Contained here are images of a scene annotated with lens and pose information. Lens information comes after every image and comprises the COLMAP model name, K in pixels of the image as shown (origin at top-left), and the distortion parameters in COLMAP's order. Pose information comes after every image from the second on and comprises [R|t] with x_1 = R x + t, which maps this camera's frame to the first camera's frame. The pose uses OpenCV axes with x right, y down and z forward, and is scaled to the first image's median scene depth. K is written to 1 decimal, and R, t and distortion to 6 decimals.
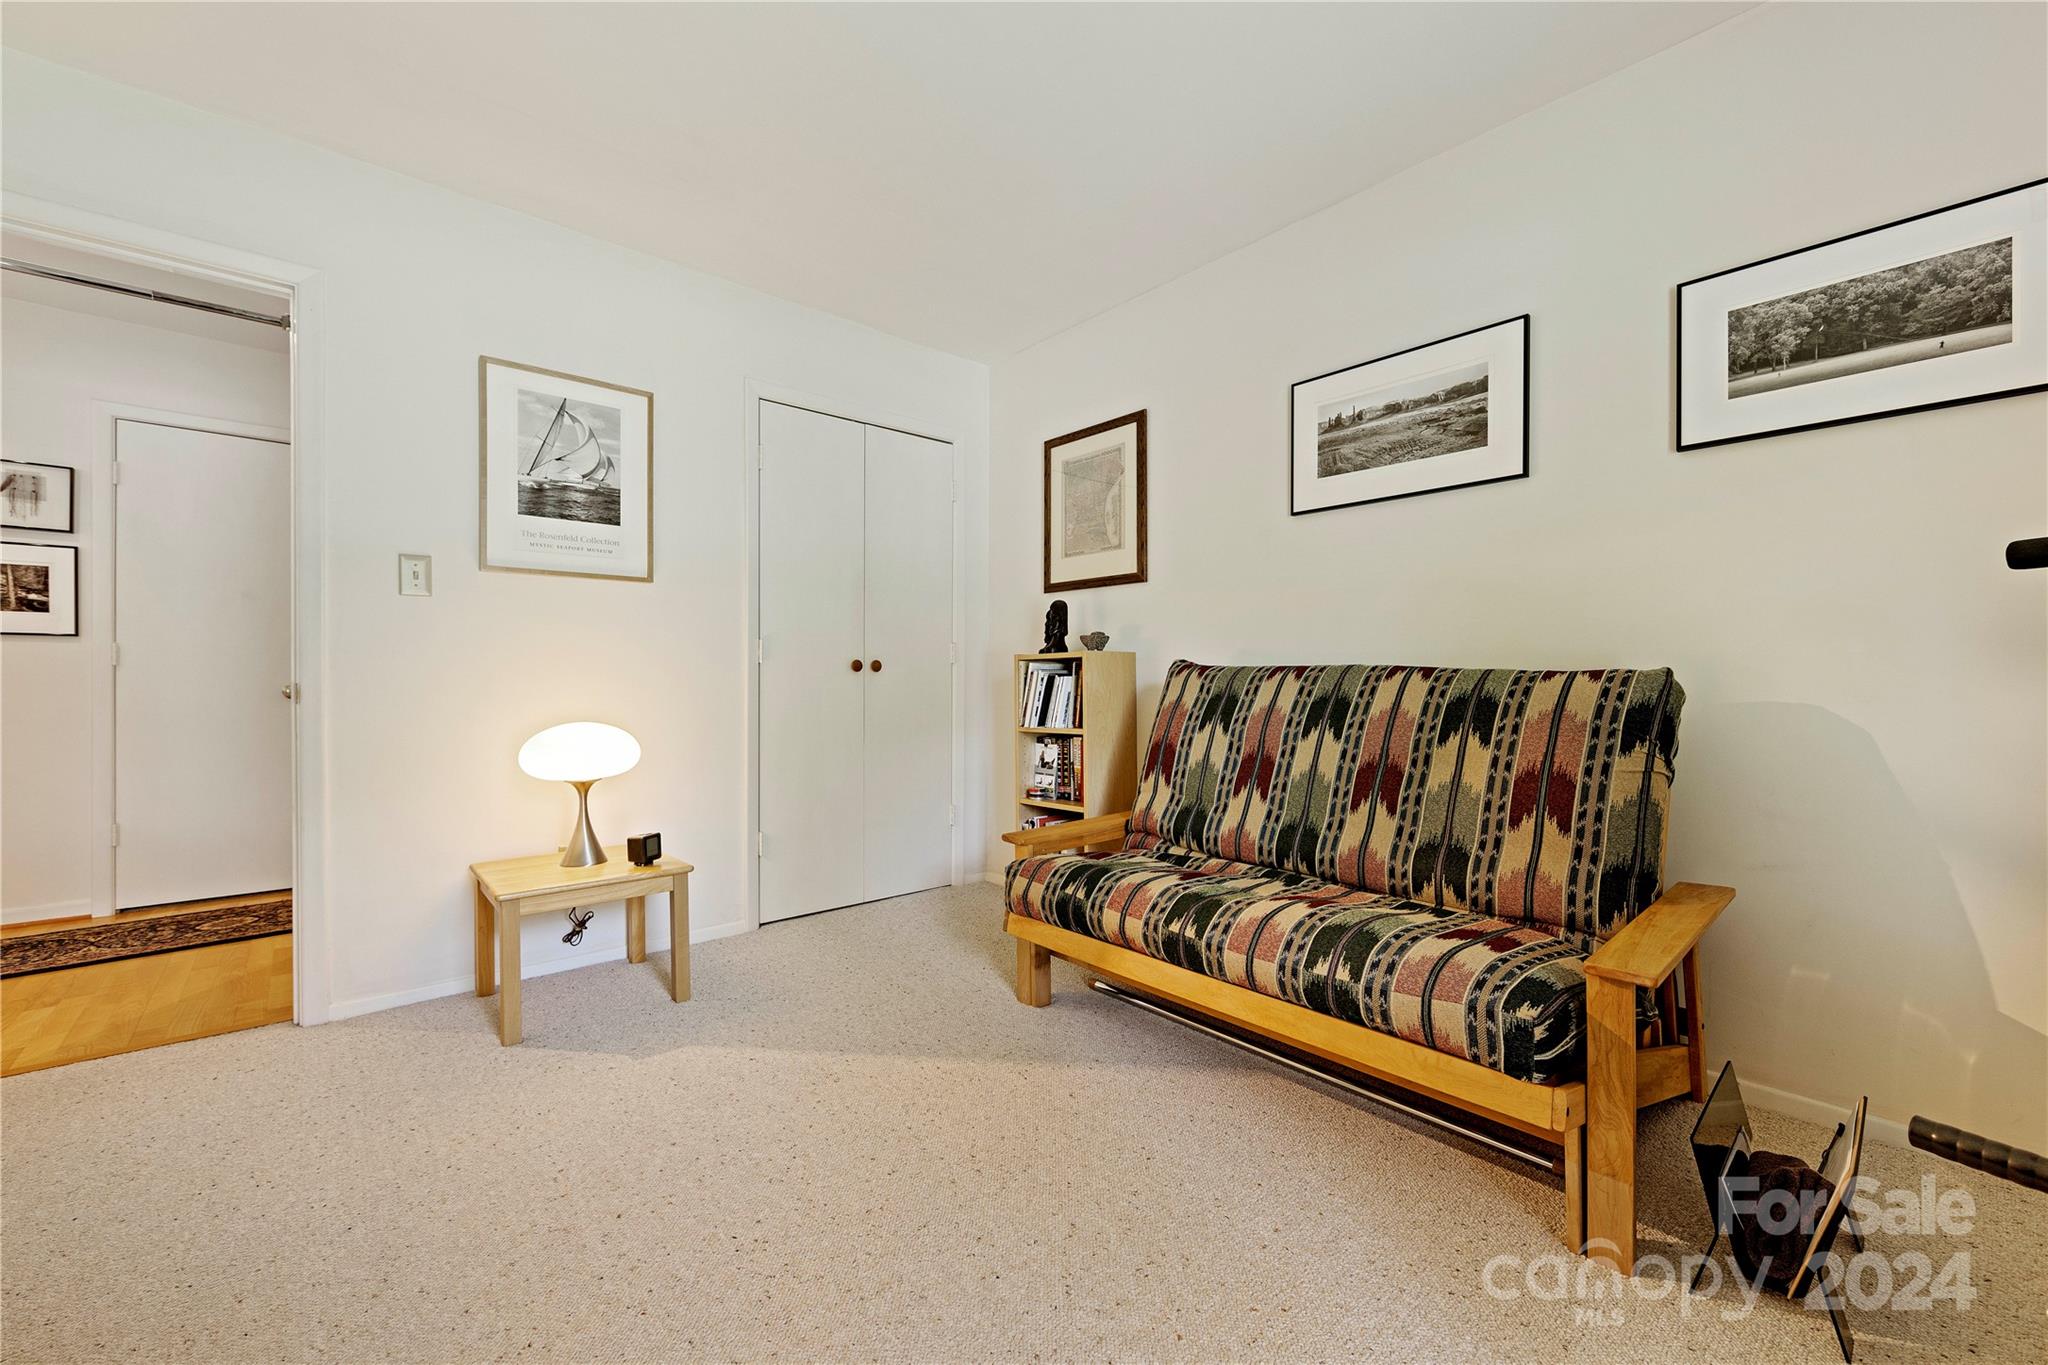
lens RADIAL K [[806.6, 0, 1022.9], [0, 806.6, 688.9], [0, 0, 1]] dist [-0.000109, -0.000181]
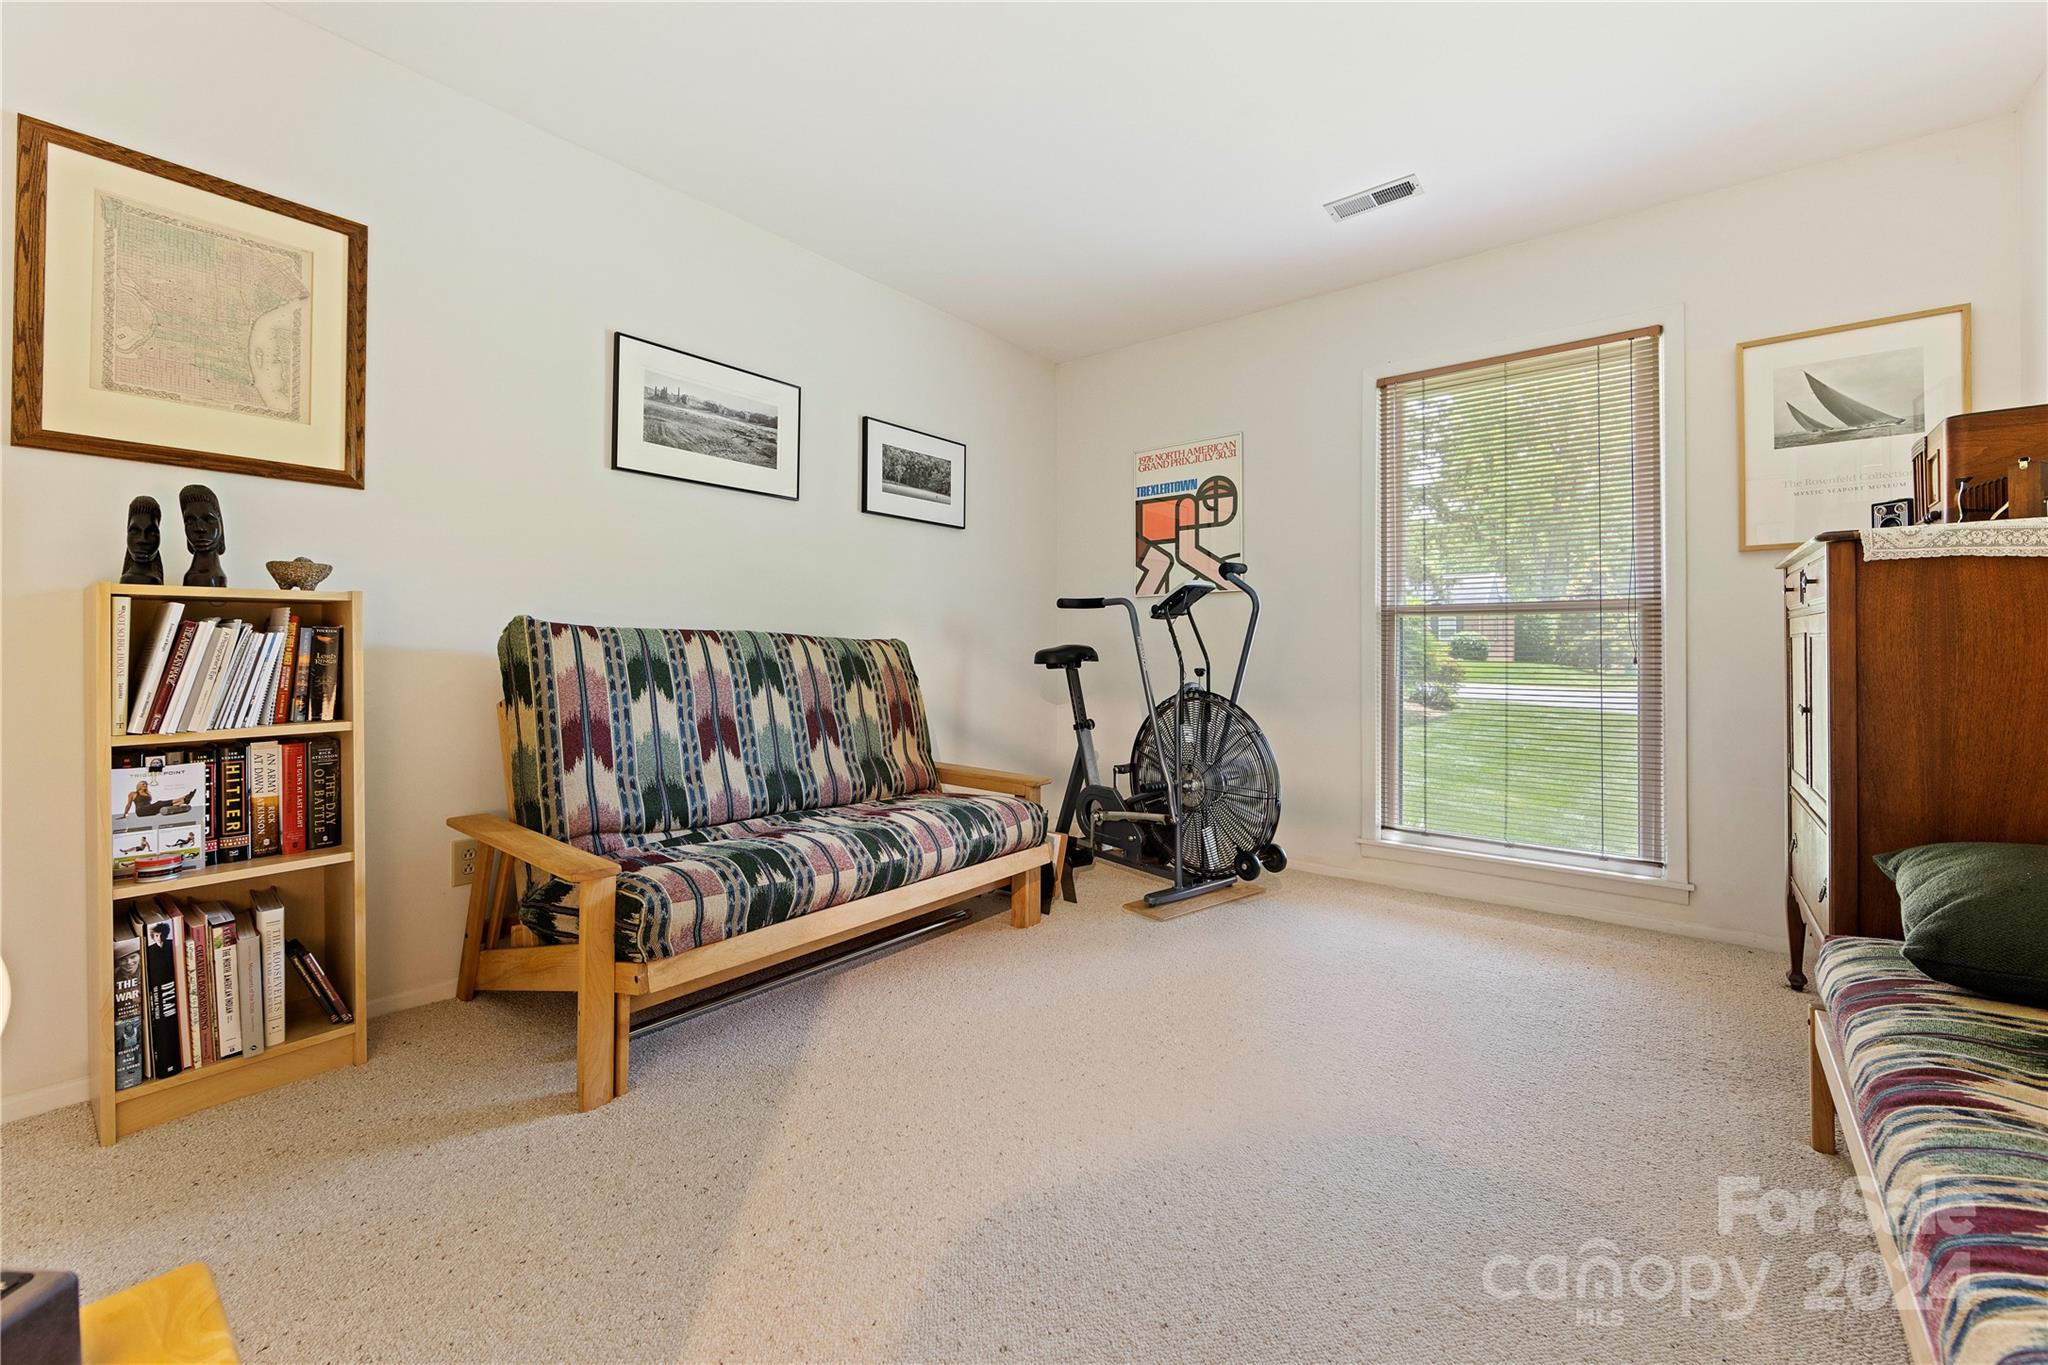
lens RADIAL K [[827.9, 0, 1021.2], [0, 827.9, 635.1], [0, 0, 1]] dist [-0.000510, -0.000163]
pose [[-0.172340, 0.010416, 0.984983, -0.793088], [-0.000863, 0.999942, -0.010725, -0.010866], [-0.985037, -0.002698, -0.172321, 0.784068]]
